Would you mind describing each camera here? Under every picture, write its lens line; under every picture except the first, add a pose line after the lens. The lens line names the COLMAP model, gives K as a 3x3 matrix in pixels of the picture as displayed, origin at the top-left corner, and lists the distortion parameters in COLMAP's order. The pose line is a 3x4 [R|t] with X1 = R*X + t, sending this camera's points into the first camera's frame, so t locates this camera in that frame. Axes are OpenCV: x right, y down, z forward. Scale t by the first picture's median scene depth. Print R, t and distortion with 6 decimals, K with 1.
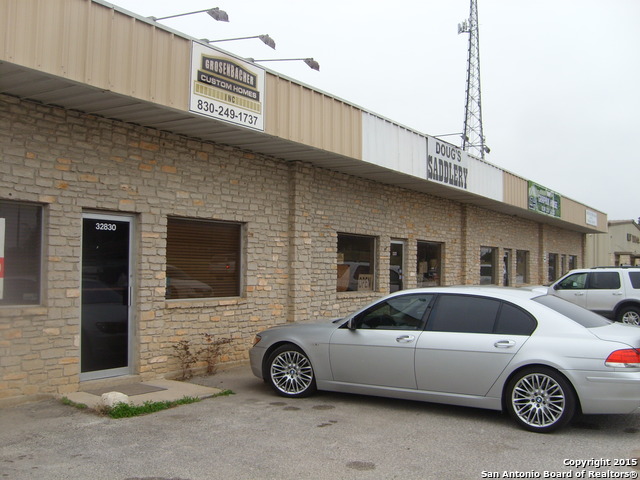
lens RADIAL K [[691.1, 0, 320.0], [0, 691.1, 240.0], [0, 0, 1]] dist [-0.148342, 0.140017]
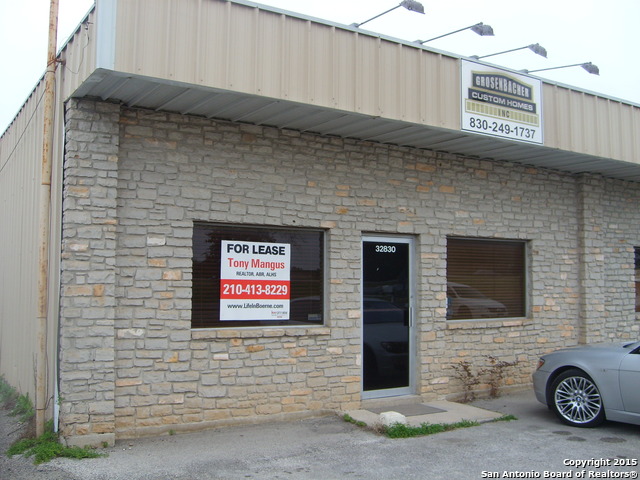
lens RADIAL K [[691.1, 0, 320.0], [0, 691.1, 240.0], [0, 0, 1]] dist [-0.148342, 0.140017]
pose [[0.908172, -0.031430, -0.417416, 0.029097], [0.020922, 0.999339, -0.029728, -0.003993], [0.418074, 0.018265, 0.908229, 0.017567]]
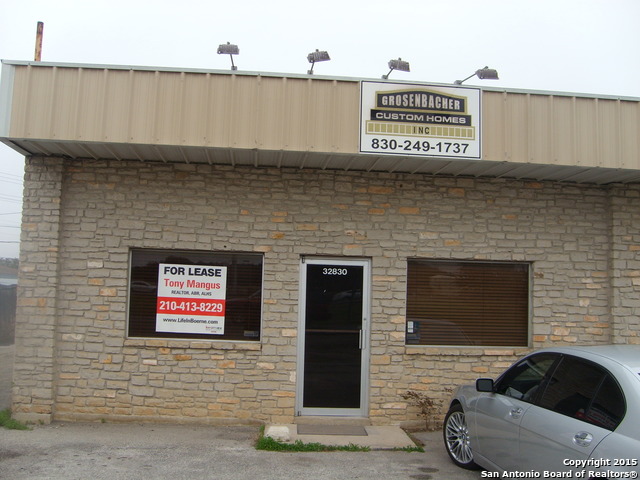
lens RADIAL K [[691.1, 0, 320.0], [0, 691.1, 240.0], [0, 0, 1]] dist [-0.148342, 0.140017]
pose [[0.606660, -0.059462, -0.792734, 0.513922], [0.008714, 0.997636, -0.068162, 0.004562], [0.794913, 0.034443, 0.605745, 0.329693]]
